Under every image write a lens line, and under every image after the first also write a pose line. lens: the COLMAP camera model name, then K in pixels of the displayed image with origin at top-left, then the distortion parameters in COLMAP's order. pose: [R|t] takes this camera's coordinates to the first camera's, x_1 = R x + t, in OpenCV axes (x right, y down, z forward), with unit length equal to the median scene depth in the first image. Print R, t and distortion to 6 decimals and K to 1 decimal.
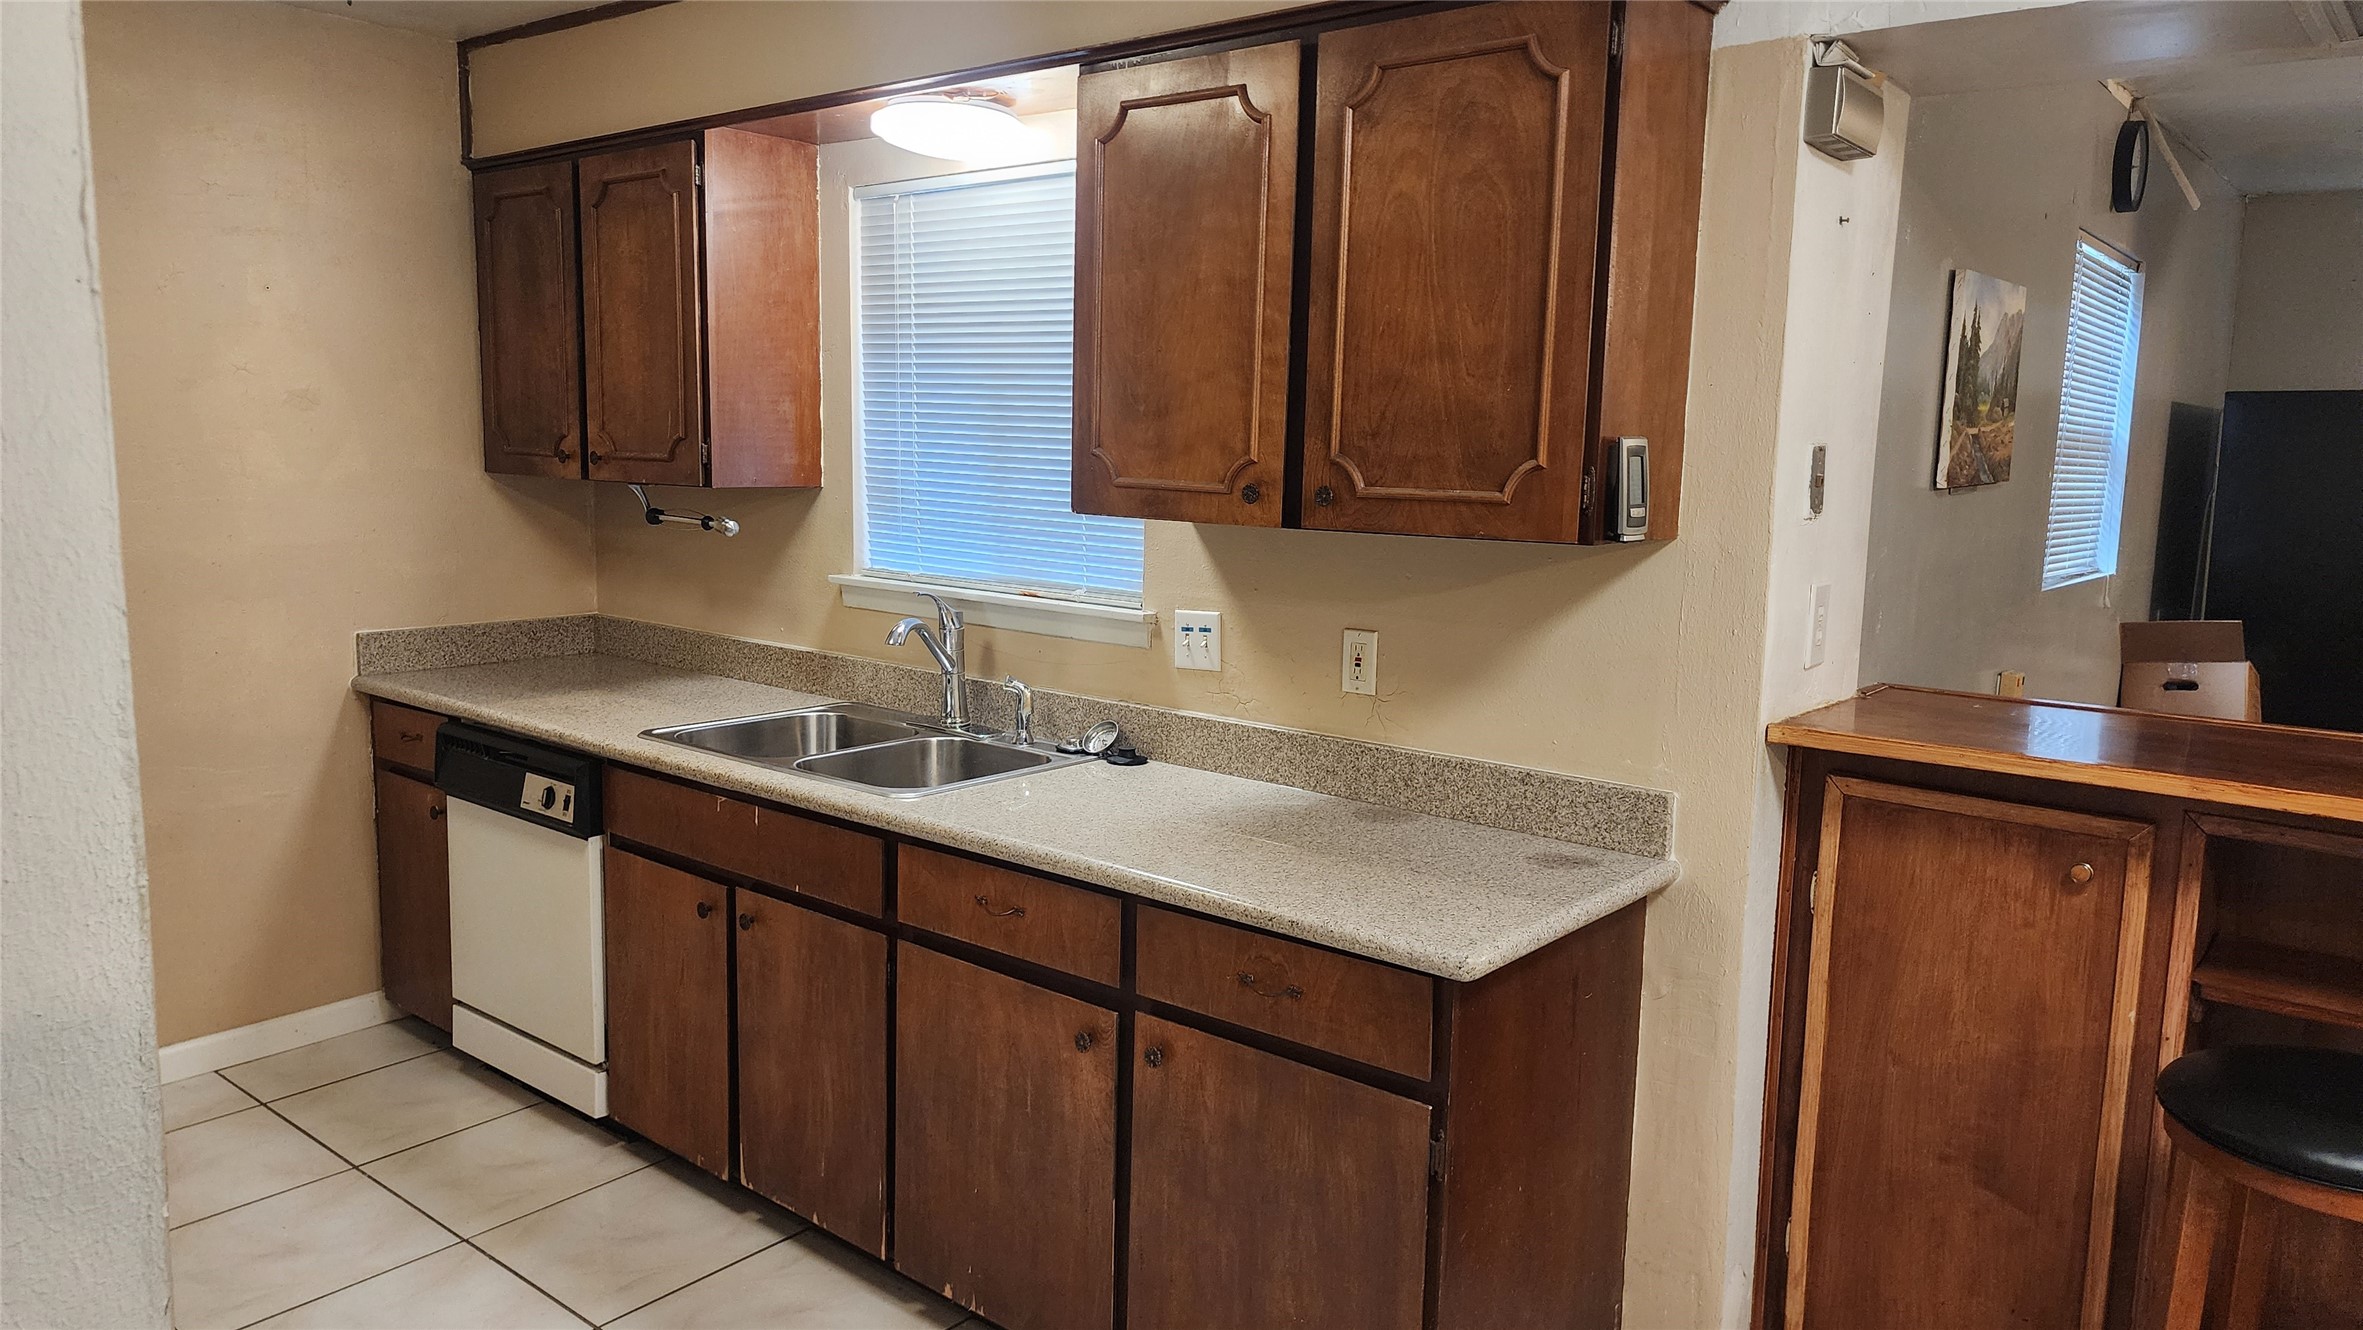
lens RADIAL K [[1569.7, 0, 1181.5], [0, 1569.7, 665.0], [0, 0, 1]] dist [0.044294, -0.070203]
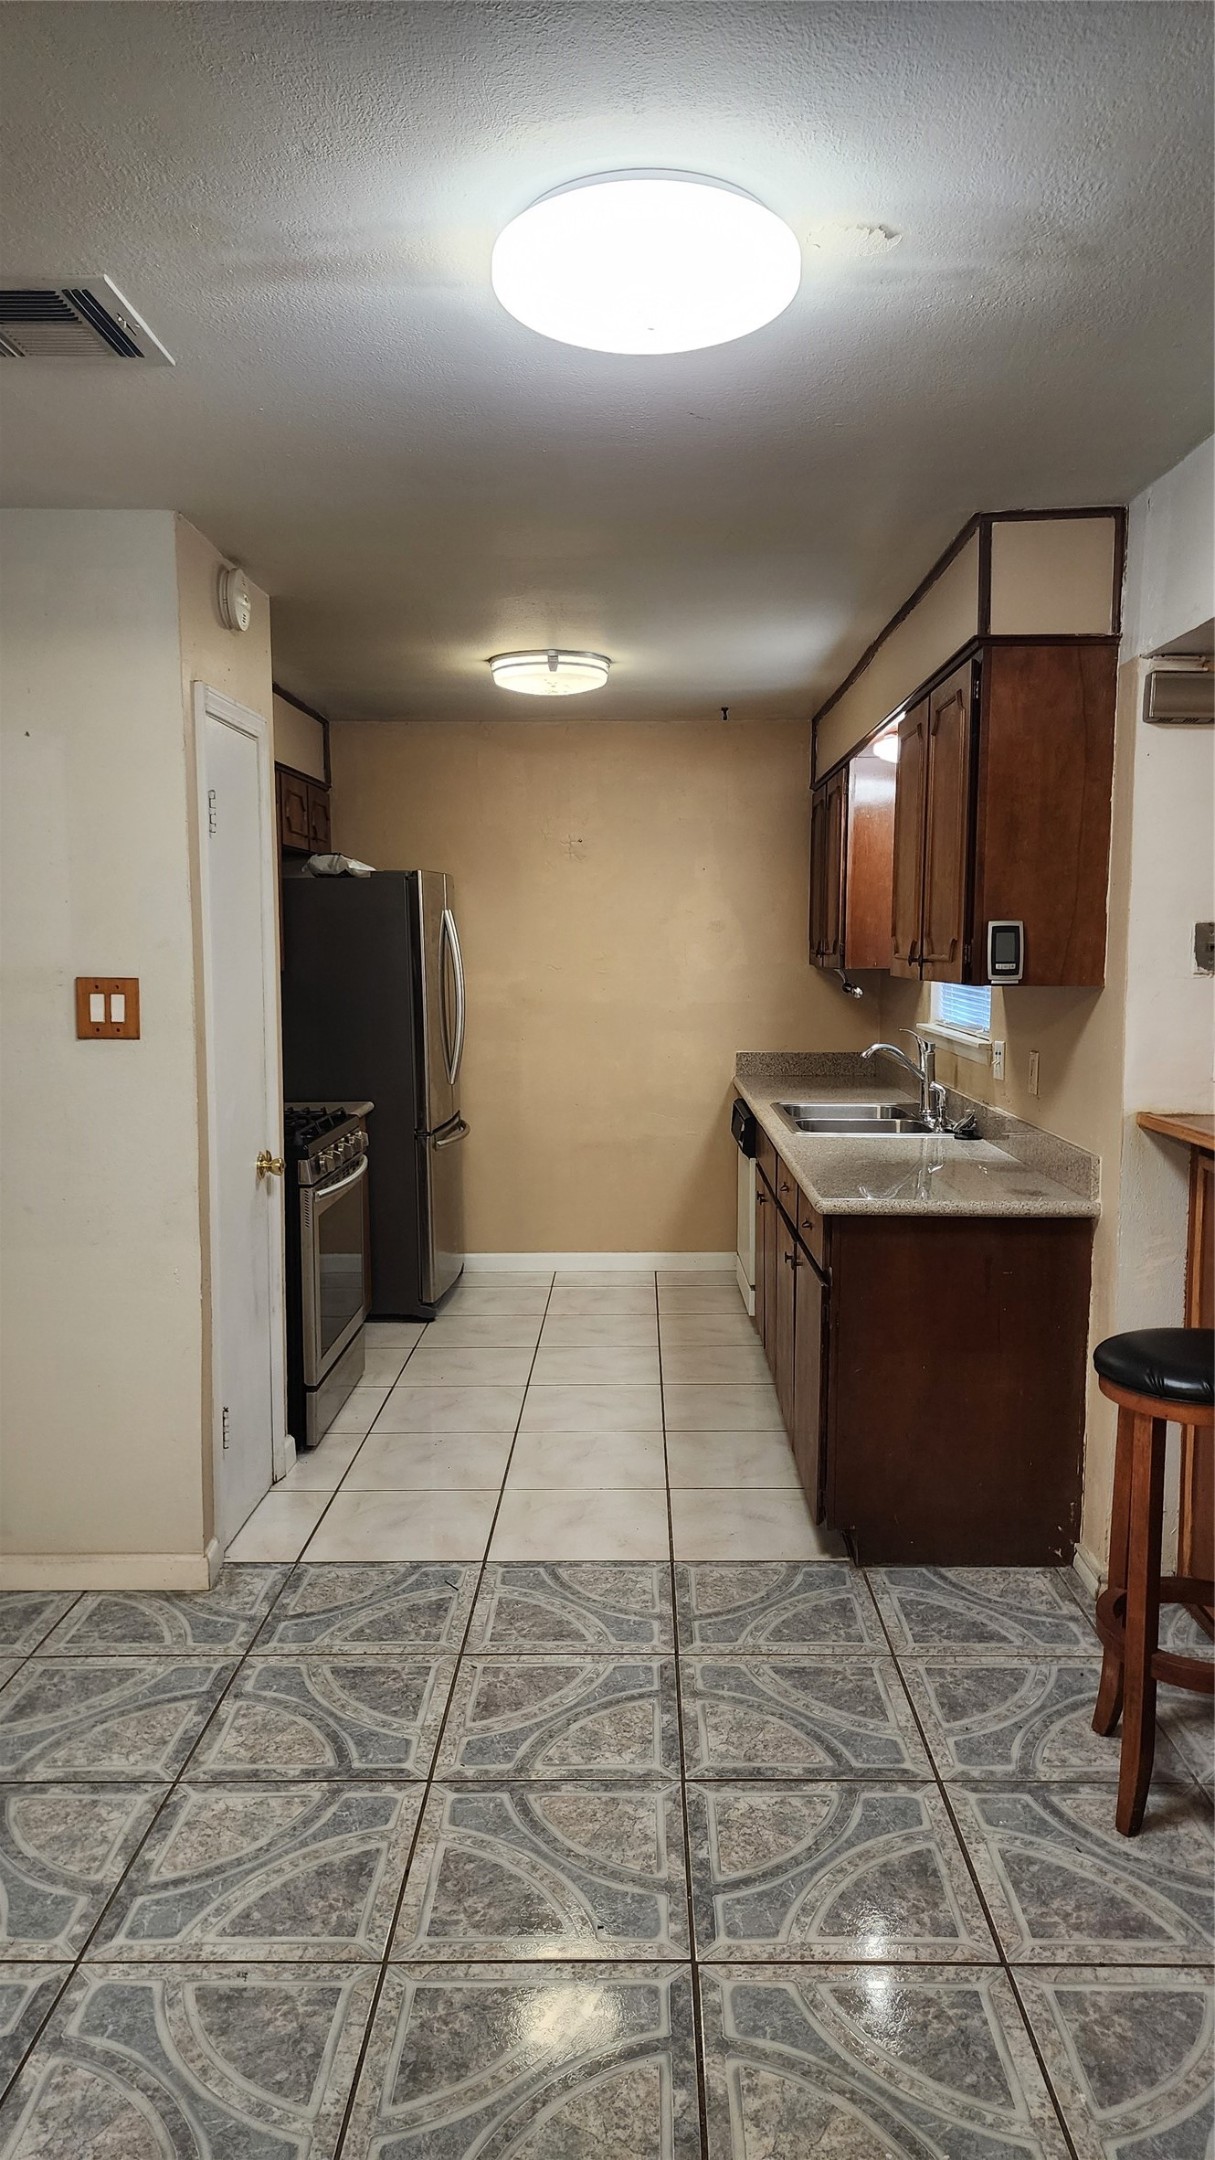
lens RADIAL K [[1434.9, 0, 607.5], [0, 1434.9, 1080.0], [0, 0, 1]] dist [0.044294, -0.070203]
pose [[0.614407, 0.049491, -0.787435, 1.091220], [-0.093321, 0.995583, -0.010241, 0.066430], [0.783450, 0.079777, 0.616312, -0.209312]]
